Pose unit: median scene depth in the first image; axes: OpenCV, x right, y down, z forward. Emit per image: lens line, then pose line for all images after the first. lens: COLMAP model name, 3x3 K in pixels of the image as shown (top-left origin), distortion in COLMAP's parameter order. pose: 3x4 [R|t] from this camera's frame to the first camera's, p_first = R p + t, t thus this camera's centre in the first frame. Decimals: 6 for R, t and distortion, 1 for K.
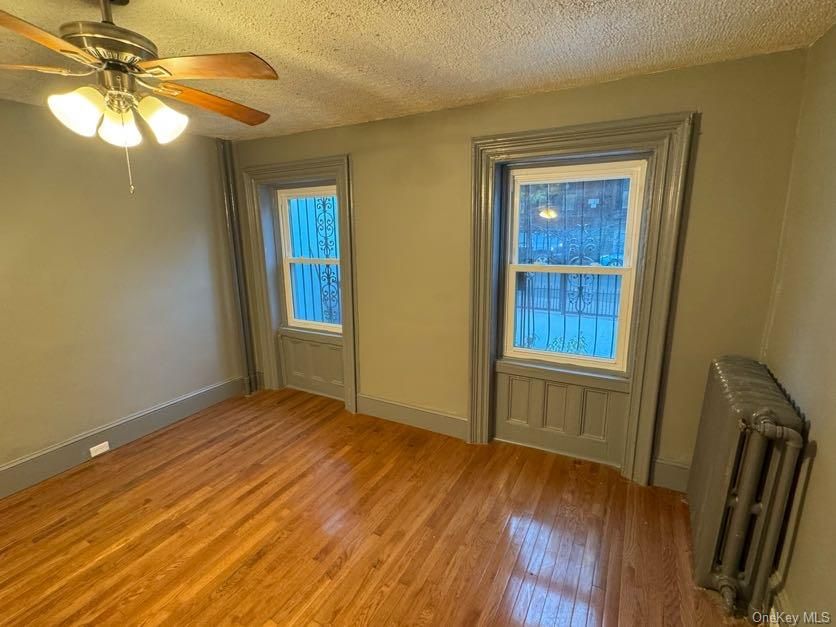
lens RADIAL K [[402.8, 0, 418.0], [0, 402.8, 313.5], [0, 0, 1]] dist [-0.005065, -0.000778]
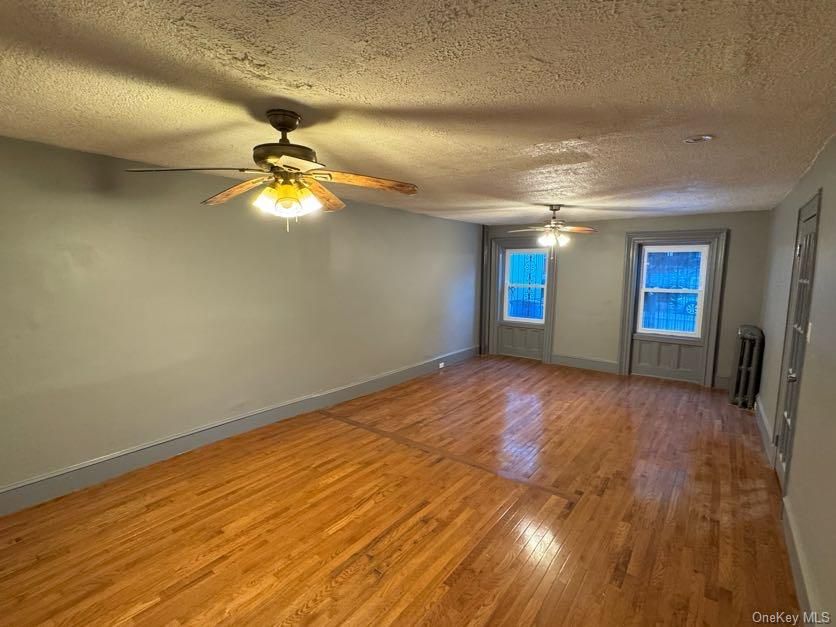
lens RADIAL K [[402.8, 0, 418.0], [0, 402.8, 313.5], [0, 0, 1]] dist [-0.005065, -0.000778]
pose [[0.988823, 0.040653, -0.143446, -0.635863], [-0.054580, 0.994024, -0.094533, 0.279404], [0.138746, 0.101305, 0.985133, -1.261913]]
